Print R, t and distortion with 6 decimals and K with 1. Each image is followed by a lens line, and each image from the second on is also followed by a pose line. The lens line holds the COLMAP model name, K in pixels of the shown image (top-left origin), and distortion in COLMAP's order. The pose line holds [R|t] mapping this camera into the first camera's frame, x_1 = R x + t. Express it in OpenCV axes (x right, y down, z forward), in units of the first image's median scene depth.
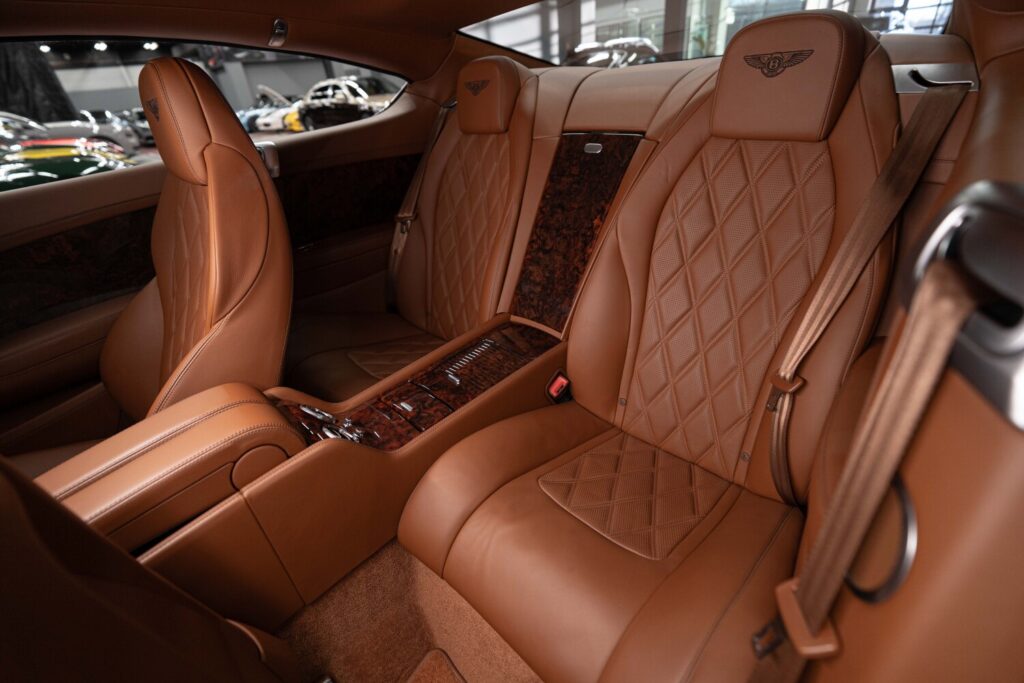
lens RADIAL K [[458.7, 0, 512.0], [0, 458.7, 341.5], [0, 0, 1]] dist [-0.001430, 0.000058]
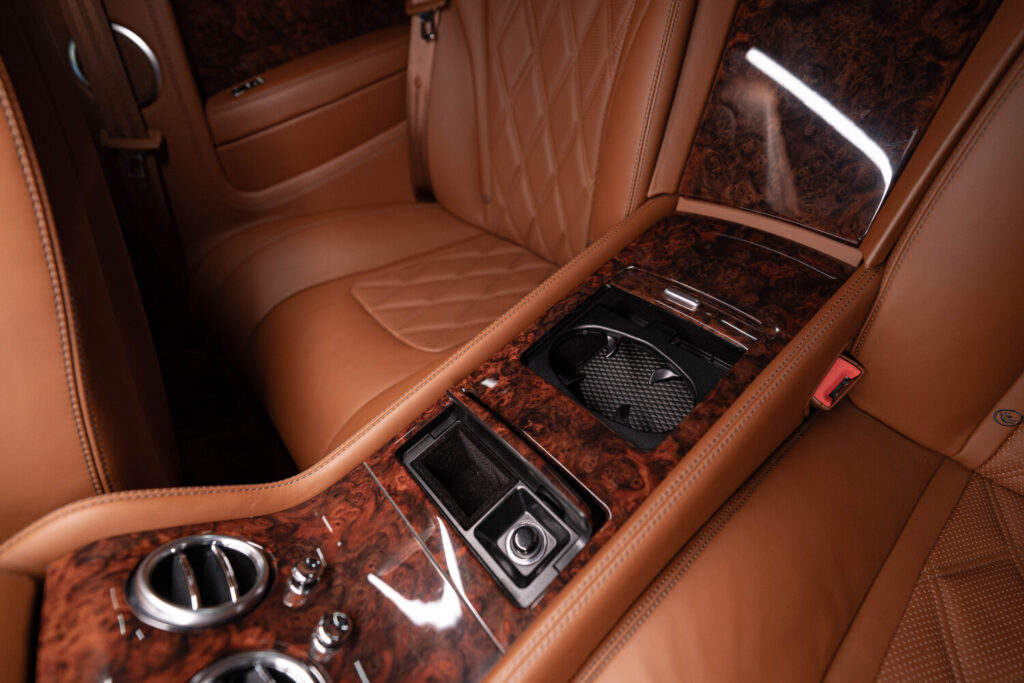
lens RADIAL K [[458.7, 0, 512.0], [0, 458.7, 341.5], [0, 0, 1]] dist [-0.001430, 0.000058]
pose [[0.991951, -0.031366, -0.122679, -0.094749], [0.064119, 0.959867, 0.273028, -0.047707], [0.109192, -0.278696, 0.954152, 0.448187]]
